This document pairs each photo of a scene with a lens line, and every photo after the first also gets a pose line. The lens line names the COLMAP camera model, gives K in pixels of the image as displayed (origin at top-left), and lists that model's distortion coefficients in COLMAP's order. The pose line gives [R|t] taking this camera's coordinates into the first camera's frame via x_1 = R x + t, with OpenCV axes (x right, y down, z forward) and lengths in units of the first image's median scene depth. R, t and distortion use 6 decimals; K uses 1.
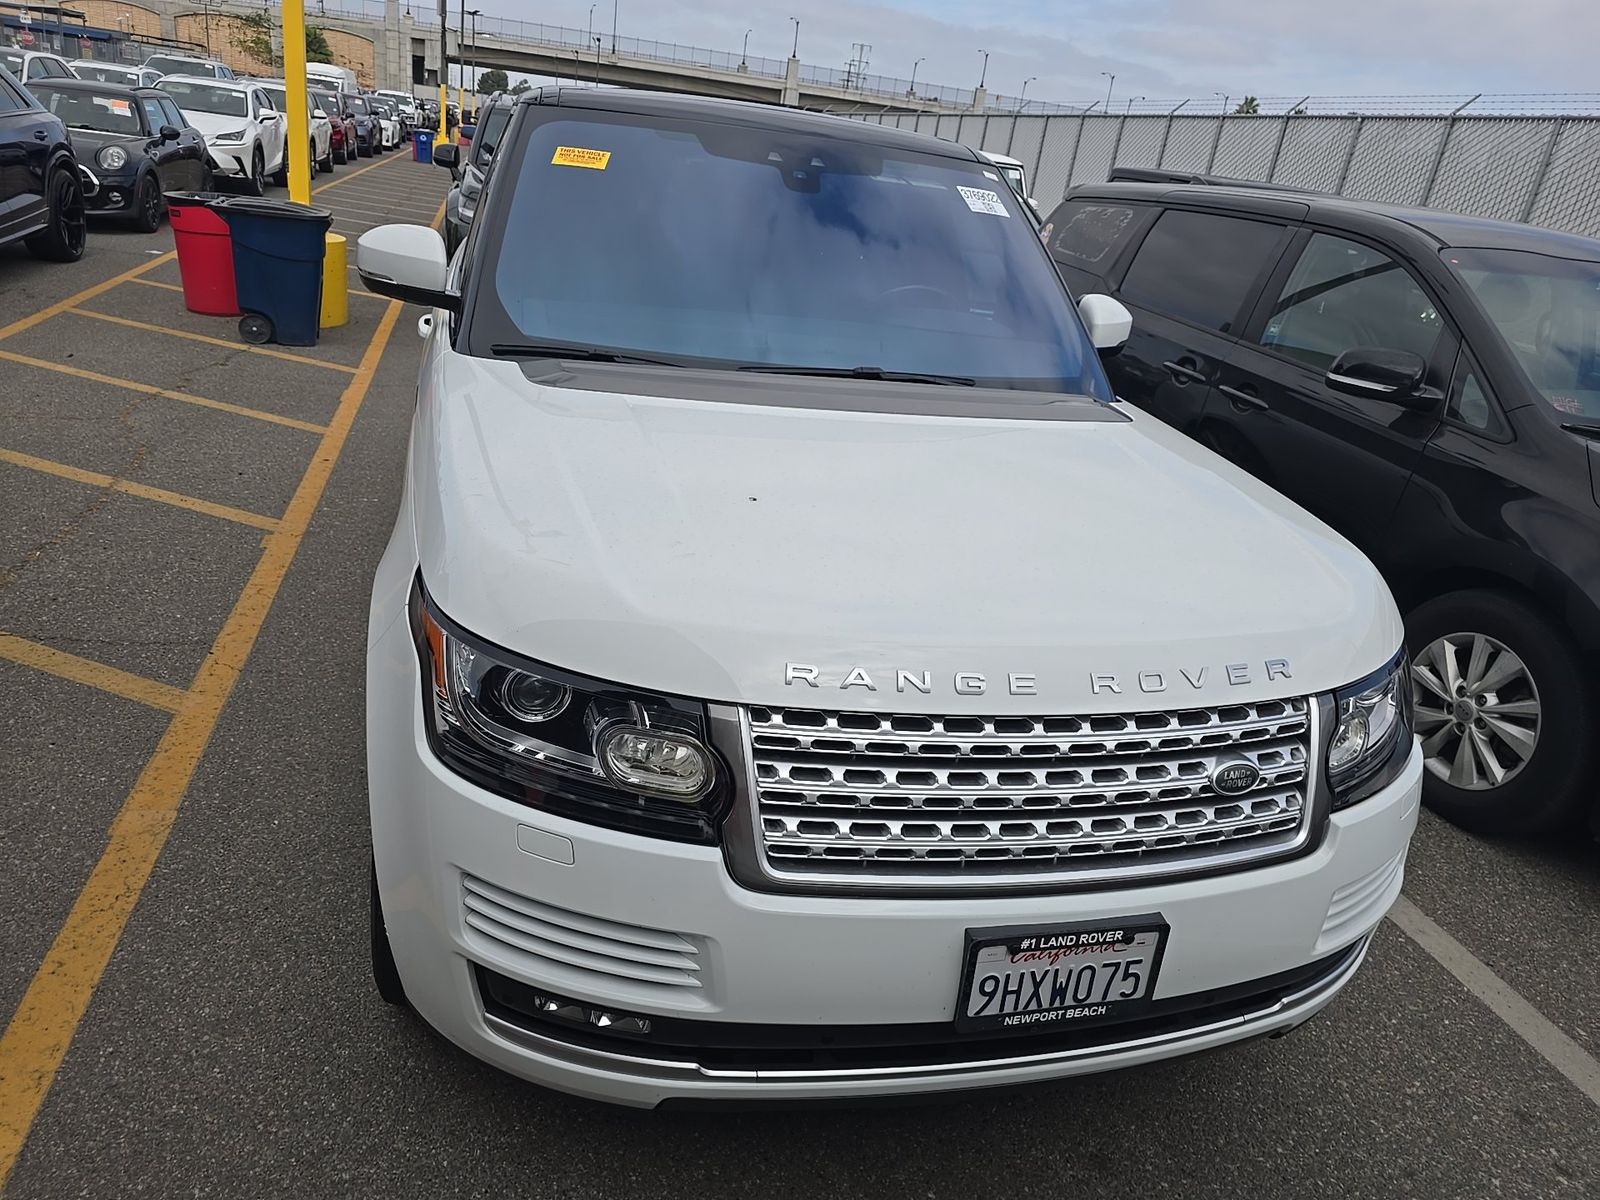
lens RADIAL K [[1058.5, 0, 800.0], [0, 1058.5, 600.0], [0, 0, 1]] dist [0.038301, -0.032470]
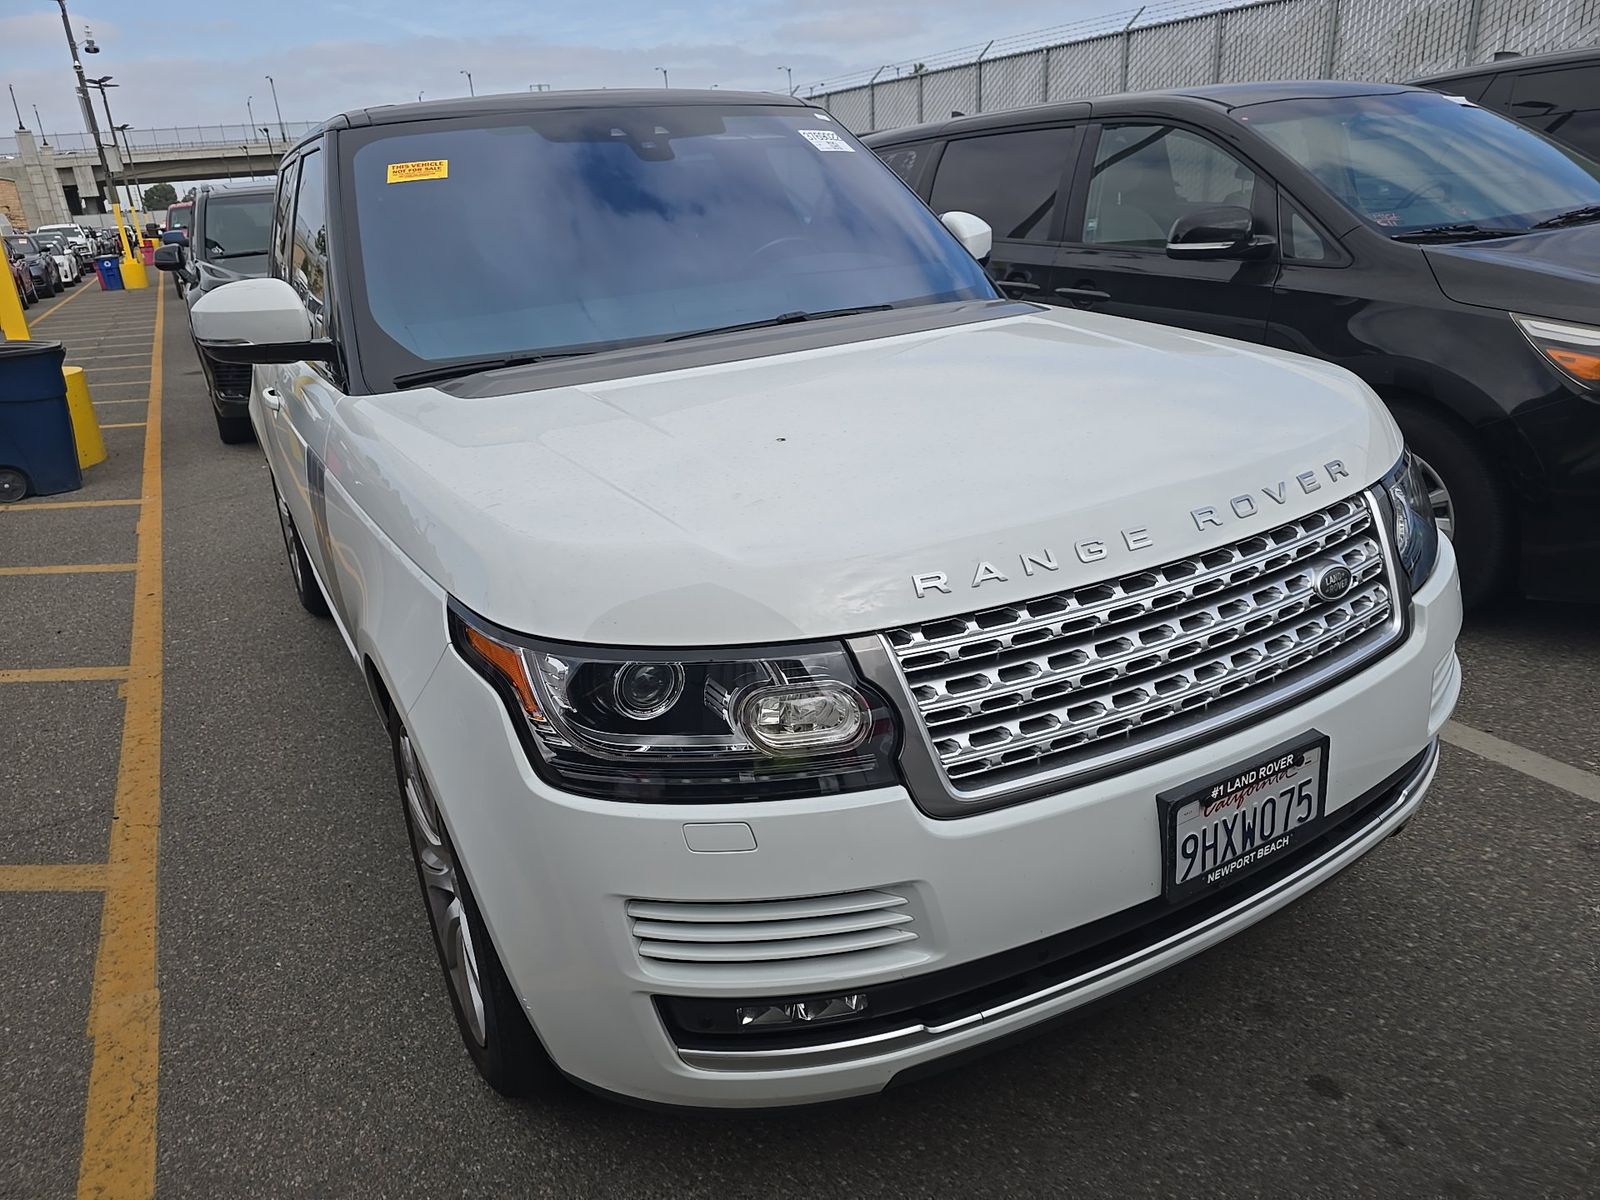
lens RADIAL K [[1058.5, 0, 800.0], [0, 1058.5, 600.0], [0, 0, 1]] dist [0.038301, -0.032470]
pose [[0.952009, -0.263515, 0.155687, -0.223926], [0.265533, 0.964068, 0.008075, 0.040436], [-0.152221, 0.033652, 0.987773, 0.082618]]
